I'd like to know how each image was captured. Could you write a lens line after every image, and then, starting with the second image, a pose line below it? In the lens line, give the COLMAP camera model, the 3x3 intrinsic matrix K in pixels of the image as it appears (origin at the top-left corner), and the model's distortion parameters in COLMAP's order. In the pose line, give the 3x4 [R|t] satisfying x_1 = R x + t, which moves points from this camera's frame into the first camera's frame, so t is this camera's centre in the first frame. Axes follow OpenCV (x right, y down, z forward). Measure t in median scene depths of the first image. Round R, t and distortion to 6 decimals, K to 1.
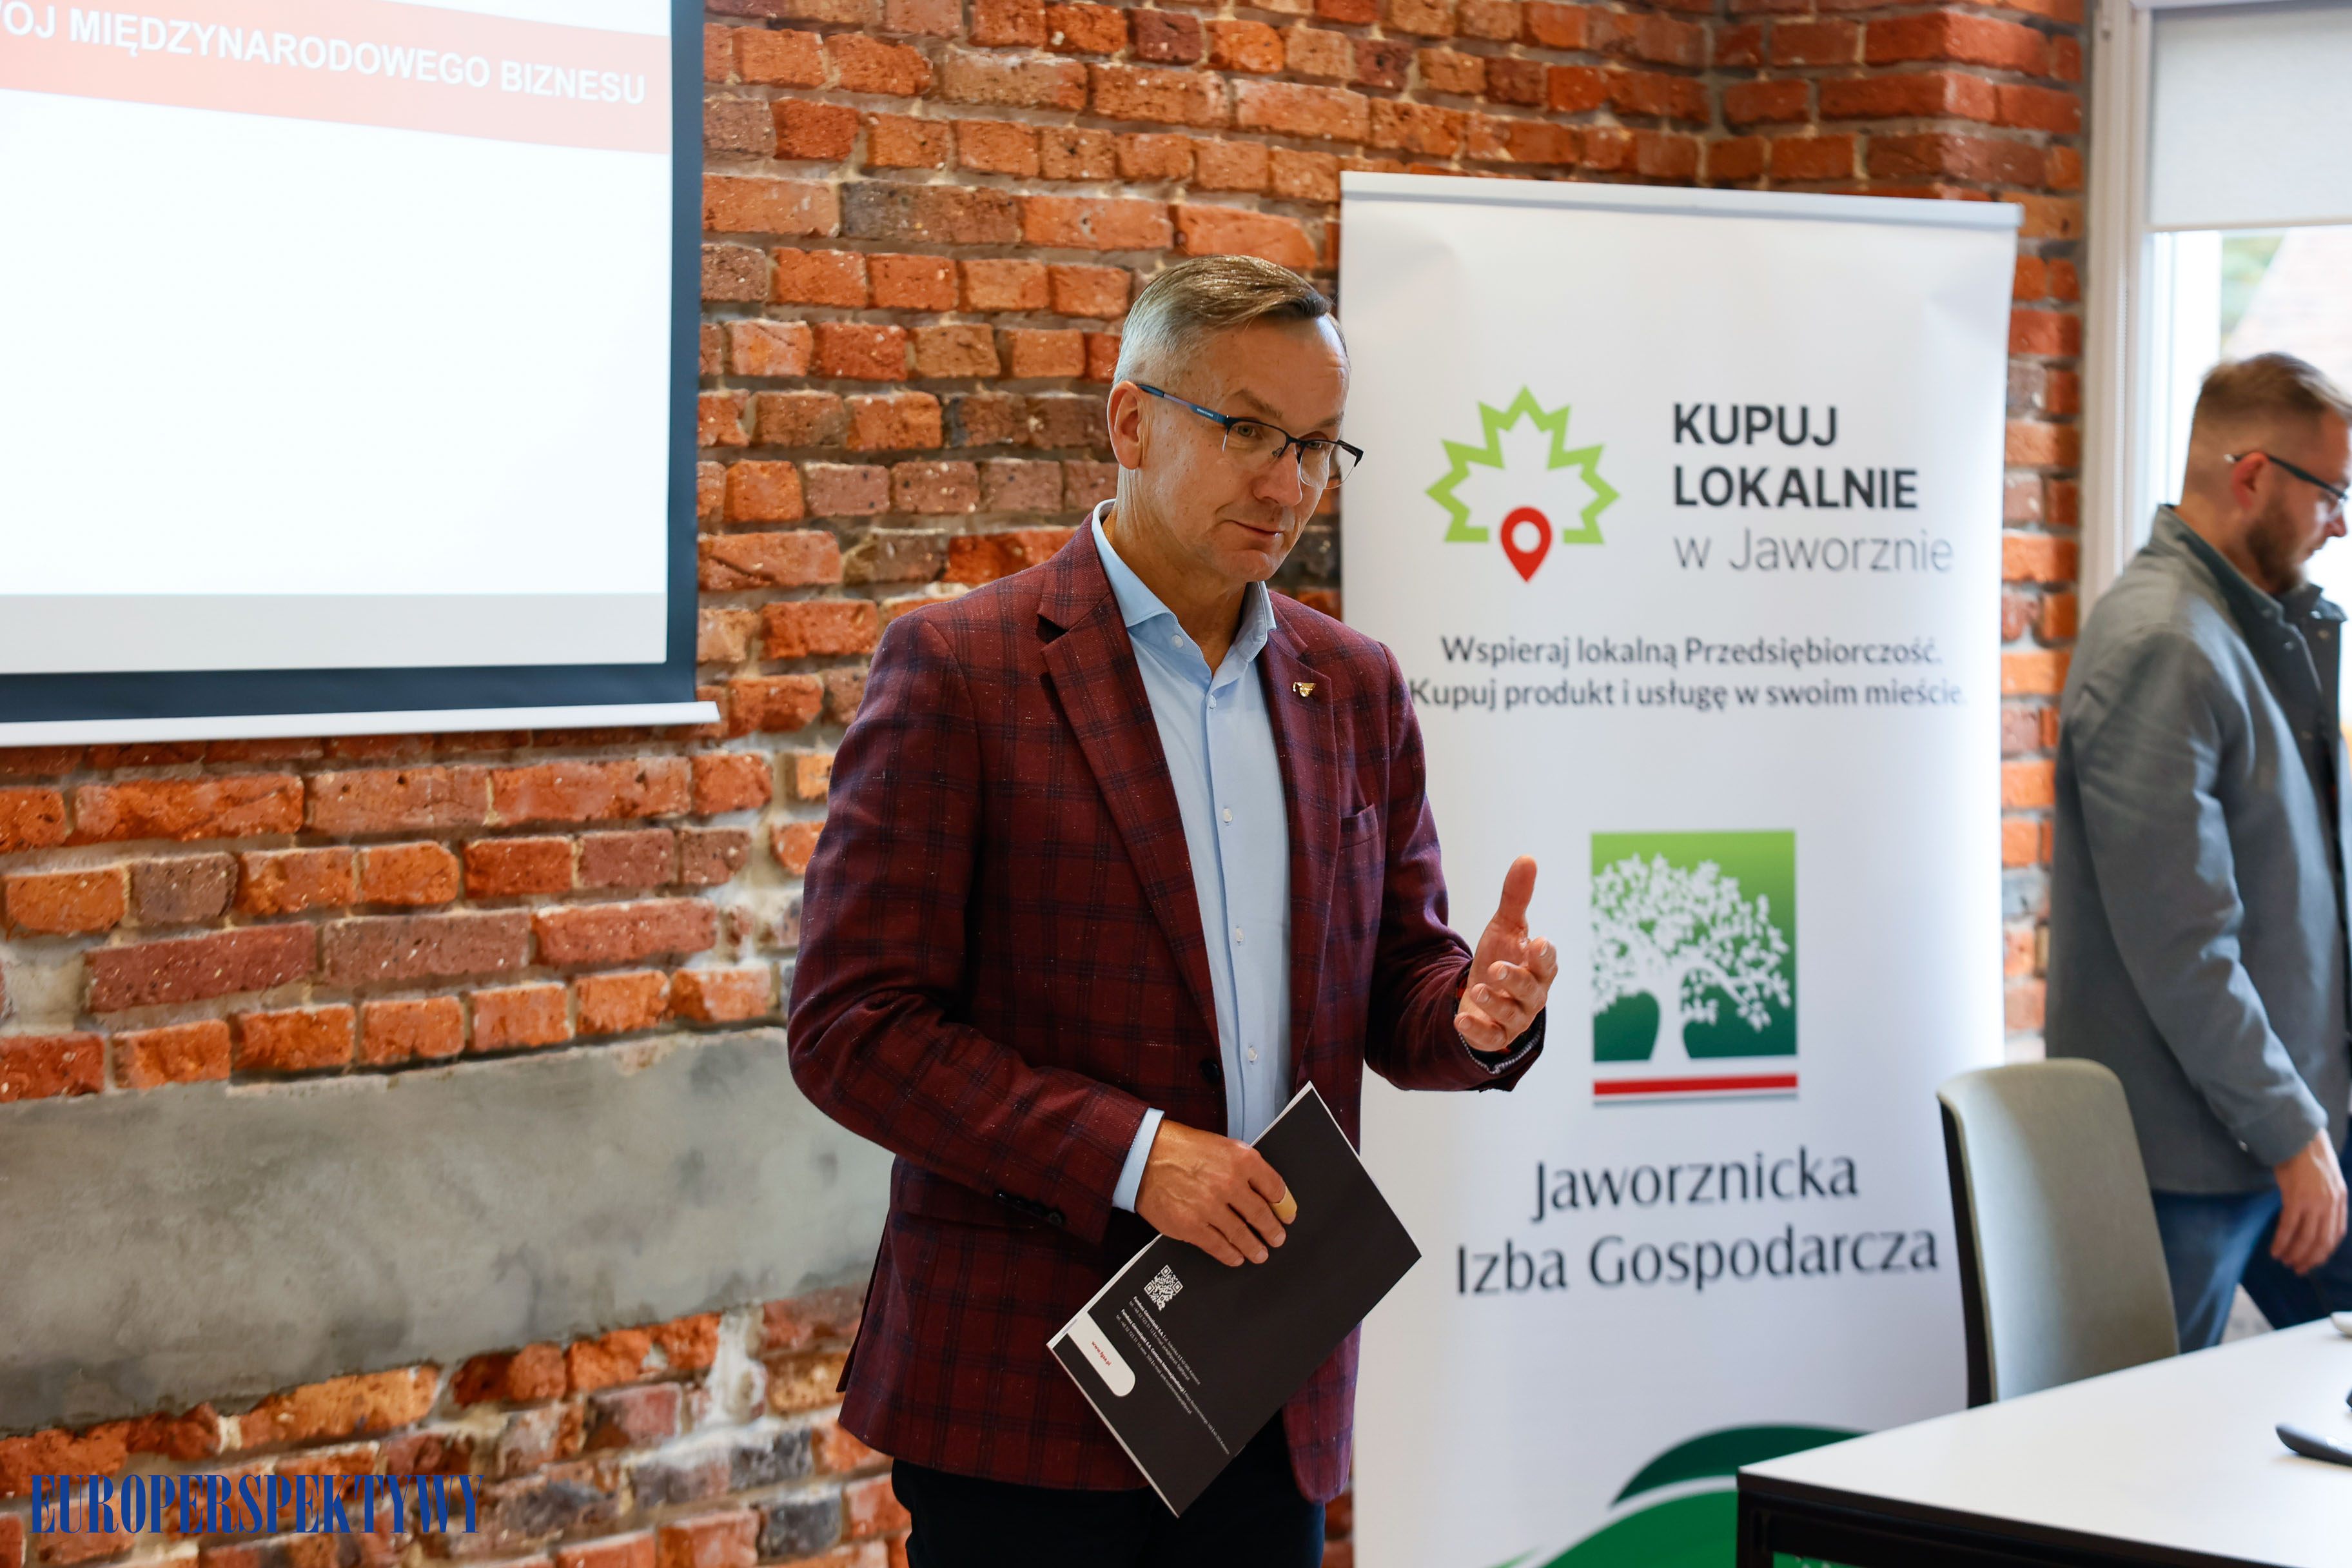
lens RADIAL K [[4501.2, 0, 1178.3], [0, 4501.2, 797.5], [0, 0, 1]] dist [-0.033462, 0.065816]
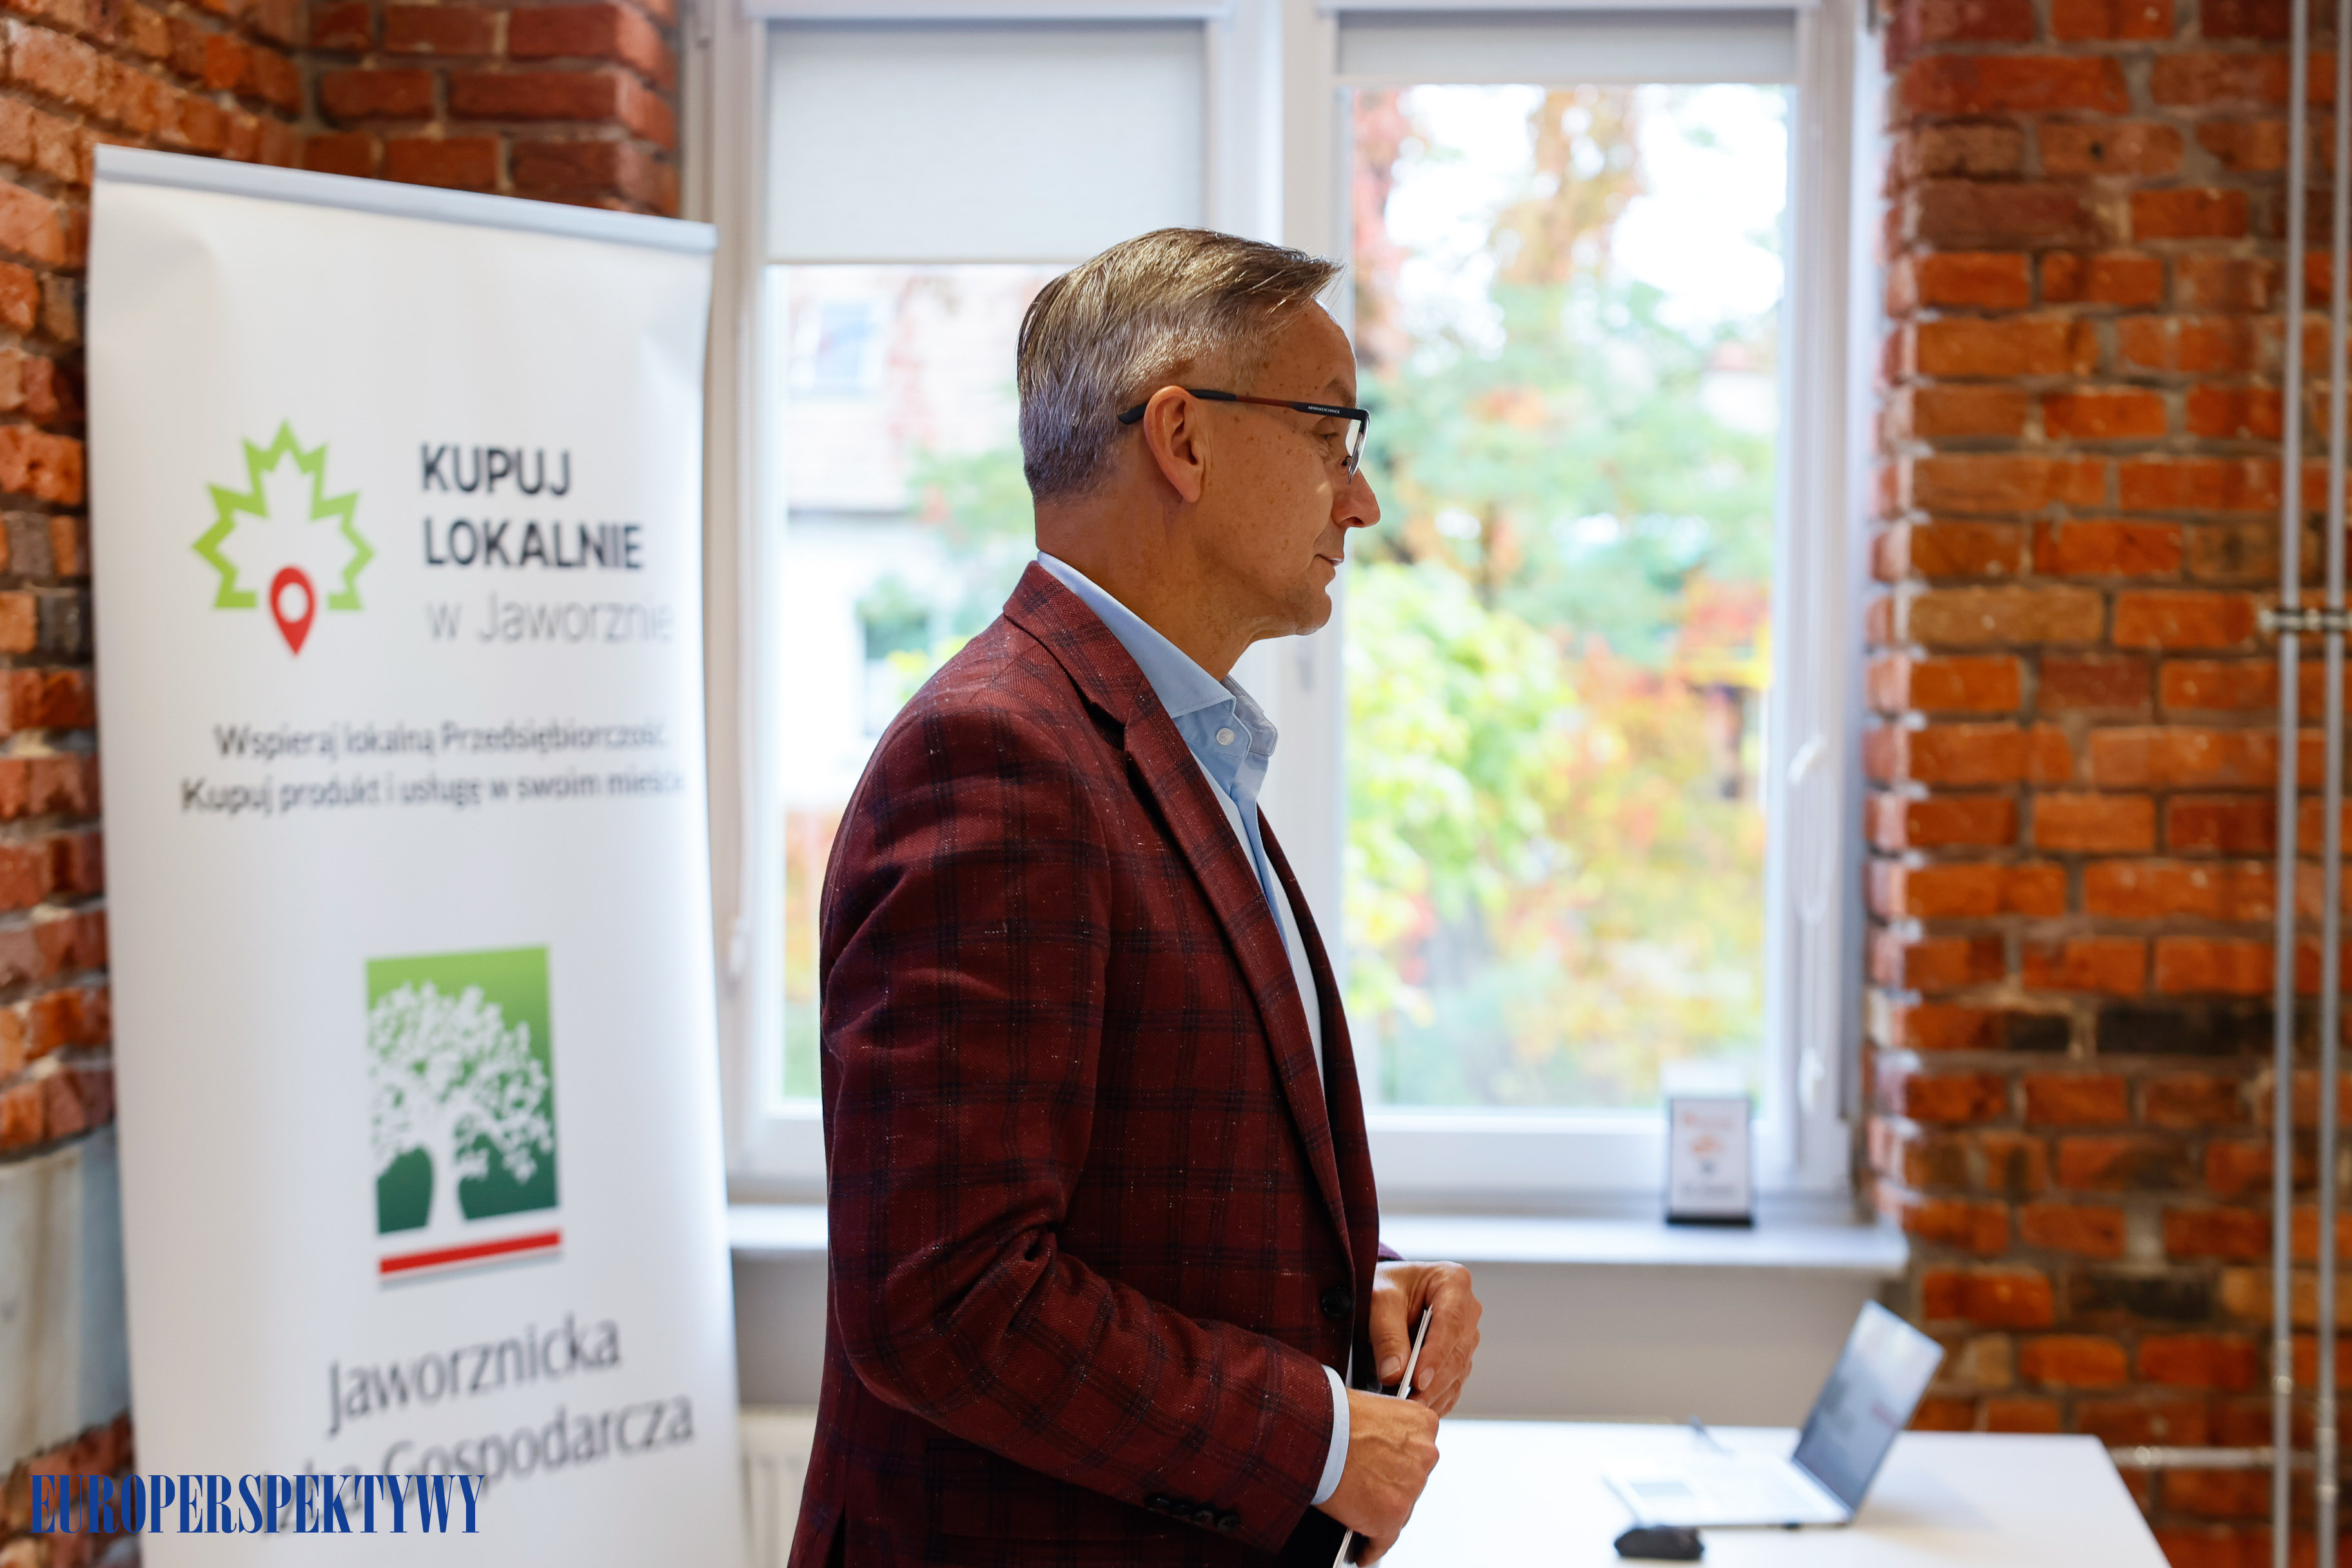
lens RADIAL K [[4521.2, 0, 1051.2], [0, 4521.2, 791.8], [0, 0, 1]] dist [0.024369, 0.130759]
pose [[0.817056, -0.025860, 0.575978, -0.310358], [0.035847, 0.999339, -0.005983, -0.014681], [-0.575443, 0.025536, 0.817443, 0.267027]]
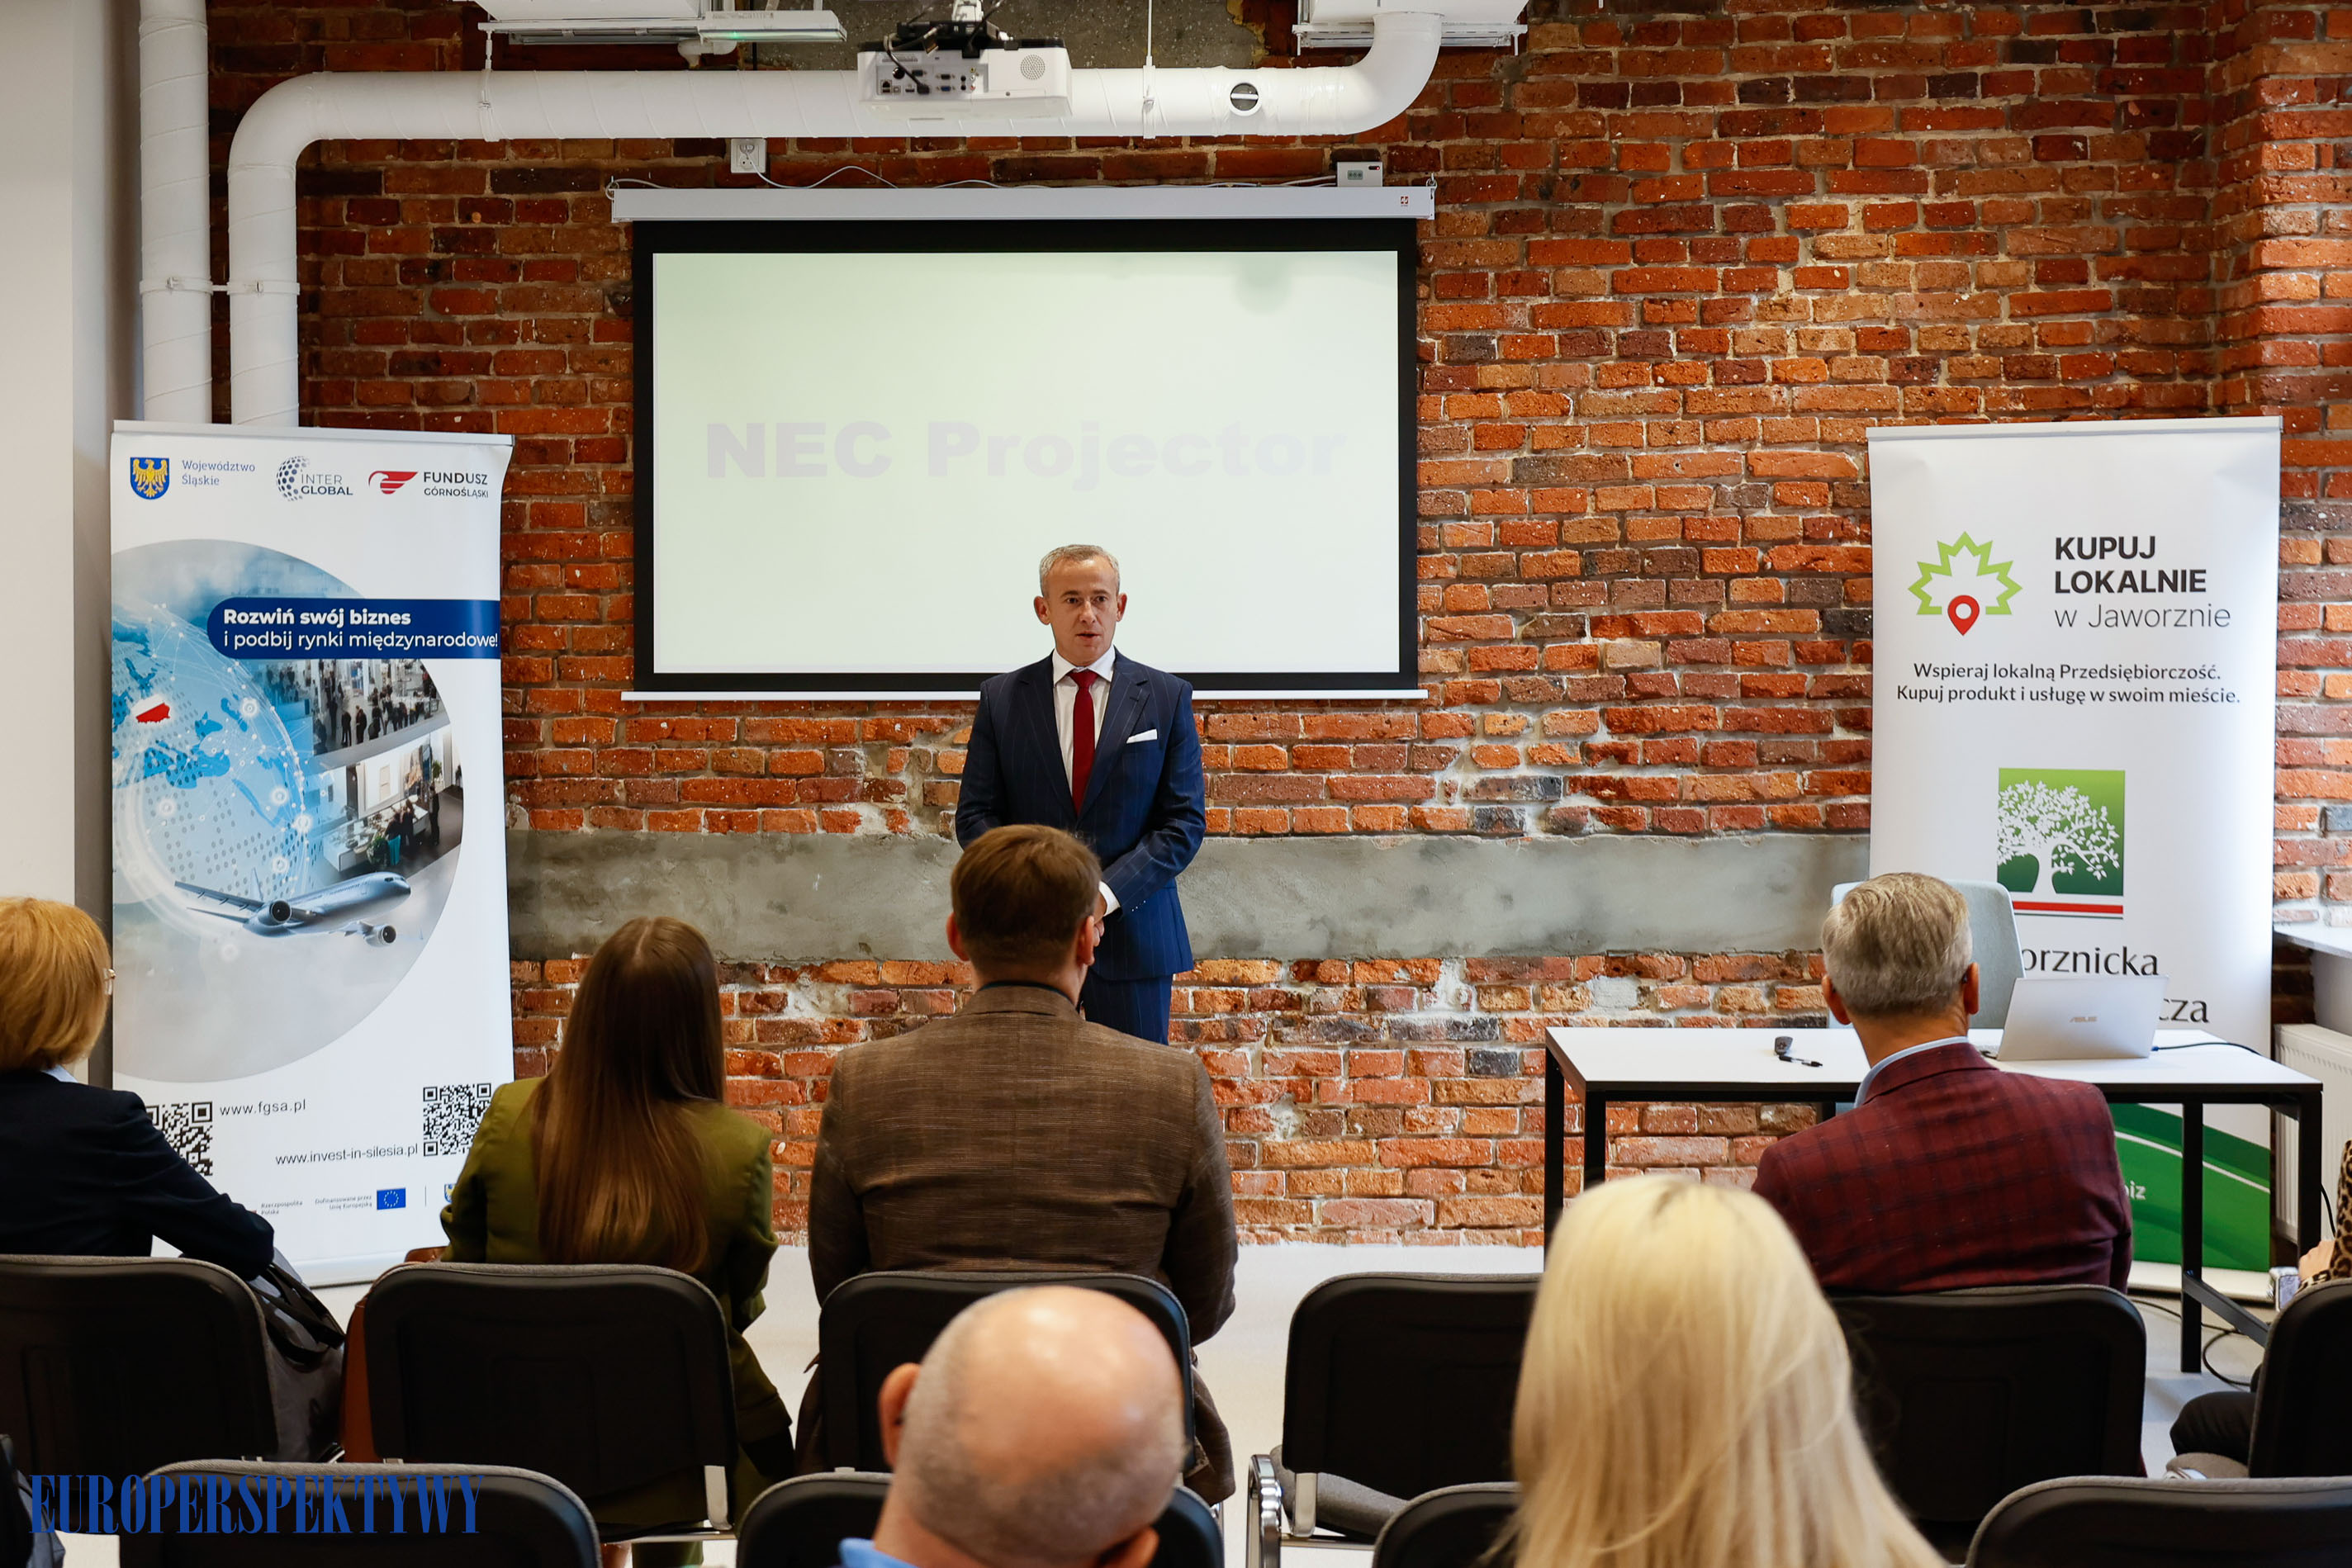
lens RADIAL K [[3350.3, 0, 1031.7], [0, 3350.3, 675.6], [0, 0, 1]] dist [0.011429, 0.363301]
pose [[0.626228, -0.001173, -0.779639, 1.017656], [-0.034039, 0.999004, -0.028844, 0.025631], [0.778896, 0.044601, 0.625565, -0.211104]]
